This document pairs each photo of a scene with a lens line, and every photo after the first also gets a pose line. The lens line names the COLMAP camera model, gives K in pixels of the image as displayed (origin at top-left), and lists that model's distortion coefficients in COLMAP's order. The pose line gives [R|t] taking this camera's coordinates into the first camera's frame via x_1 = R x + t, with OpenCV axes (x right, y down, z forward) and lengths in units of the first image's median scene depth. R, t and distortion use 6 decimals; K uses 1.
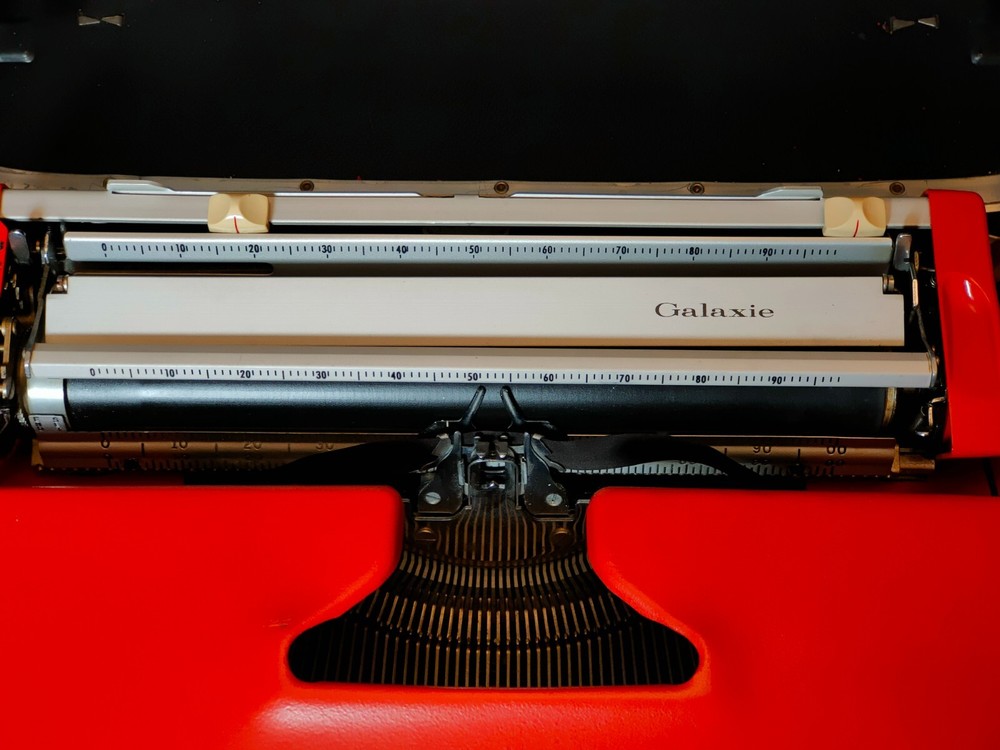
lens RADIAL K [[1627.8, 0, 502.2], [0, 1627.8, 382.8], [0, 0, 1]] dist [0.119484, 0.000000]
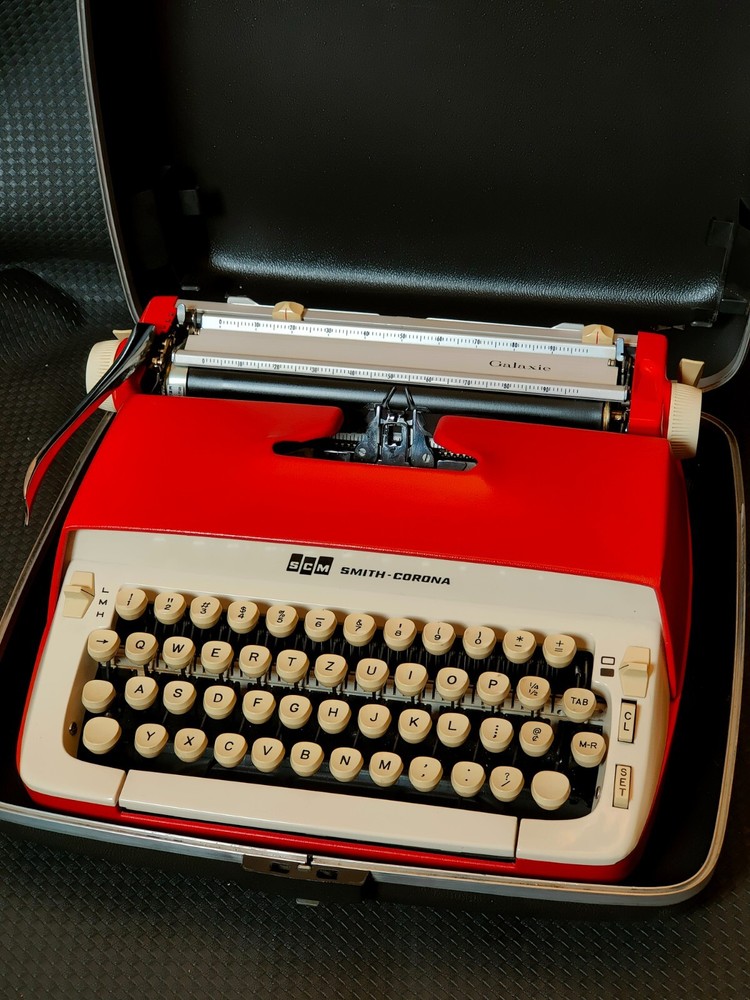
lens RADIAL K [[1614.2, 0, 378.6], [0, 1614.2, 506.7], [0, 0, 1]] dist [0.143942, 0.000000]
pose [[0.984040, 0.089431, -0.153839, 0.273298], [-0.150610, 0.879009, -0.452393, 0.986087], [0.094768, 0.468342, 0.878450, -0.614805]]
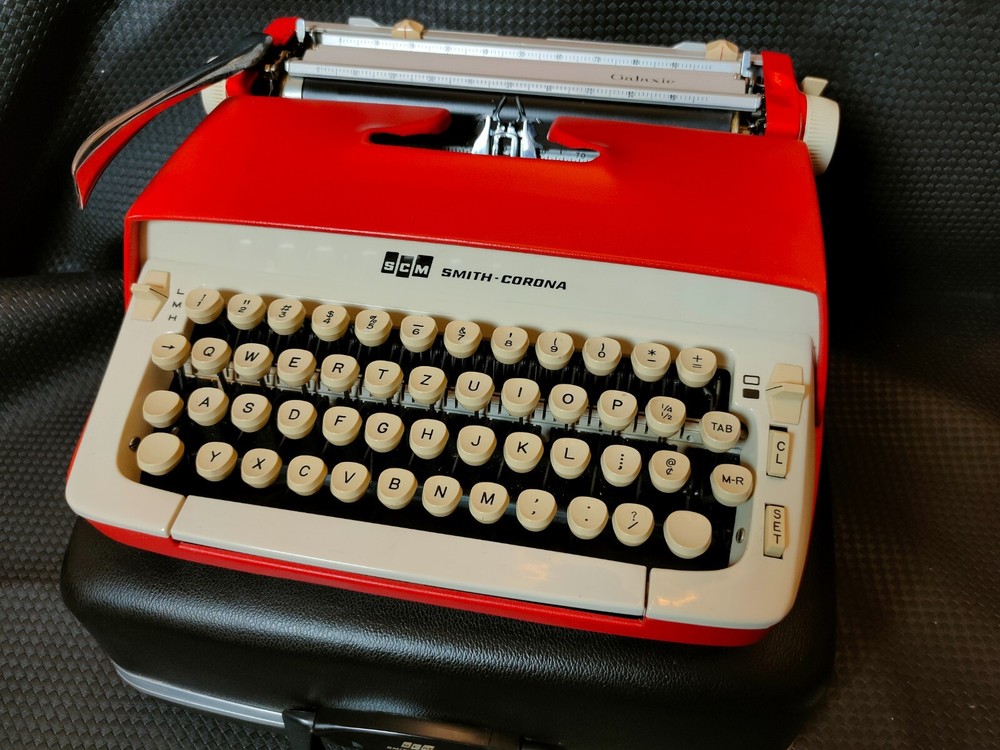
lens RADIAL K [[796.2, 0, 501.5], [0, 796.2, 363.6], [0, 0, 1]] dist [0.043625, -0.014402]
pose [[0.984154, 0.119679, -0.130838, 0.138977], [-0.161928, 0.907268, -0.388128, 0.633898], [0.072254, 0.403164, 0.912271, 0.276293]]
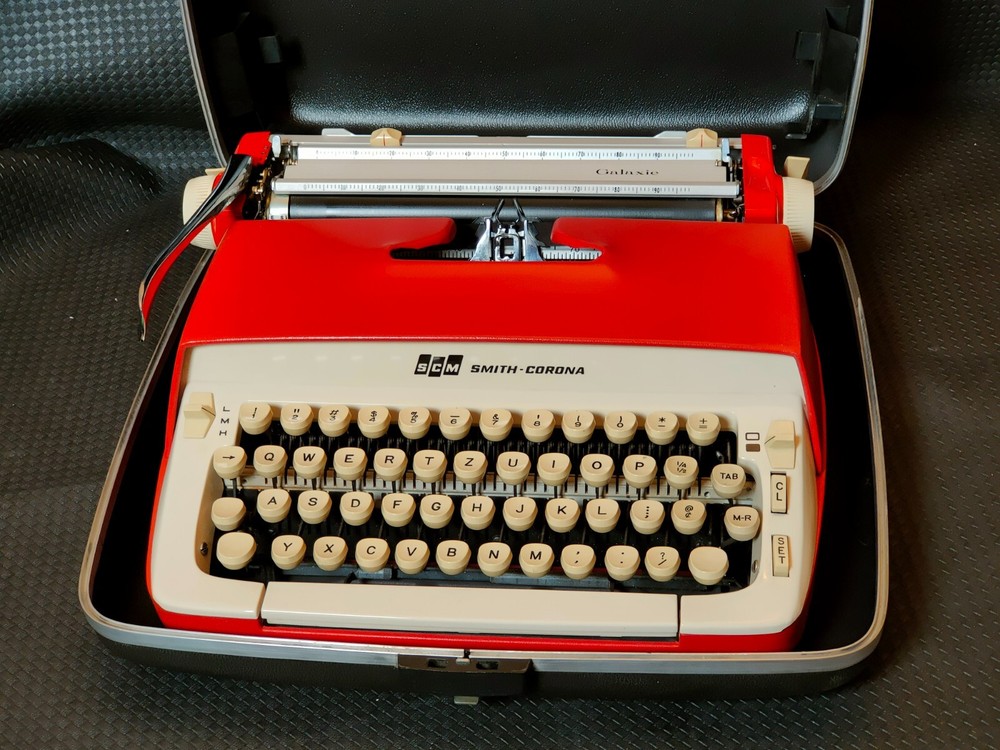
lens RADIAL K [[1614.2, 0, 501.1], [0, 1614.2, 381.3], [0, 0, 1]] dist [0.143942, 0.000000]
pose [[0.995340, 0.015962, -0.095098, 0.166242], [-0.063328, 0.851924, -0.519823, 1.151534], [0.072719, 0.523423, 0.848964, -0.488642]]
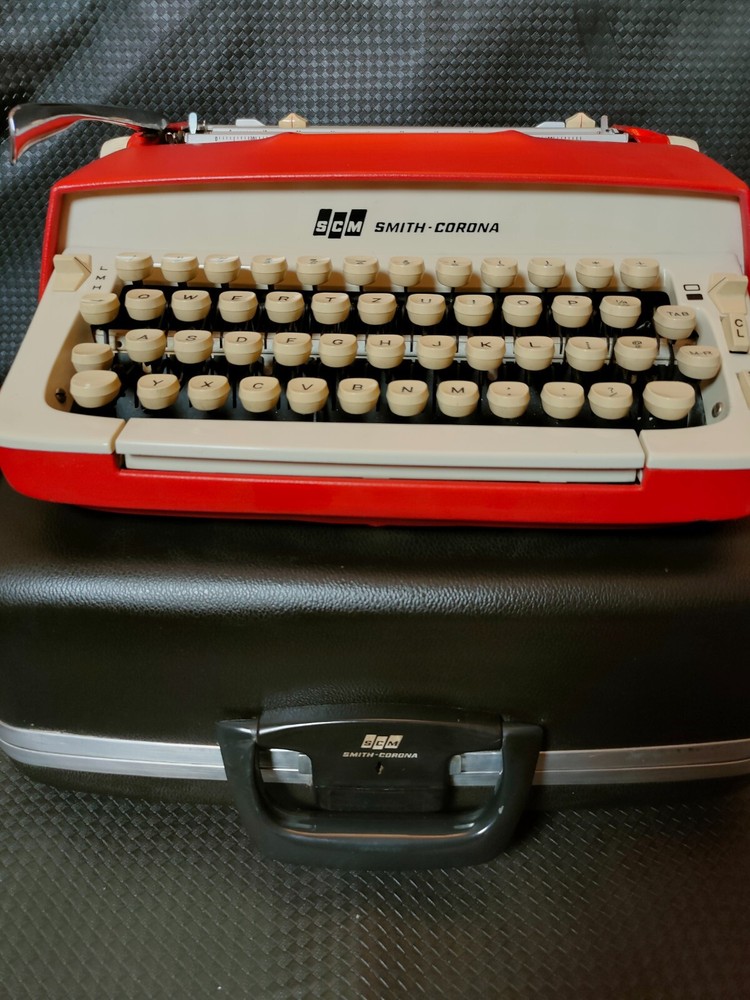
lens RADIAL K [[796.2, 0, 380.7], [0, 796.2, 485.6], [0, 0, 1]] dist [0.043625, -0.014402]
pose [[0.998769, 0.024677, -0.043040, 0.021245], [-0.046382, 0.772391, -0.633452, 0.945913], [0.017612, 0.634668, 0.772584, 0.484582]]
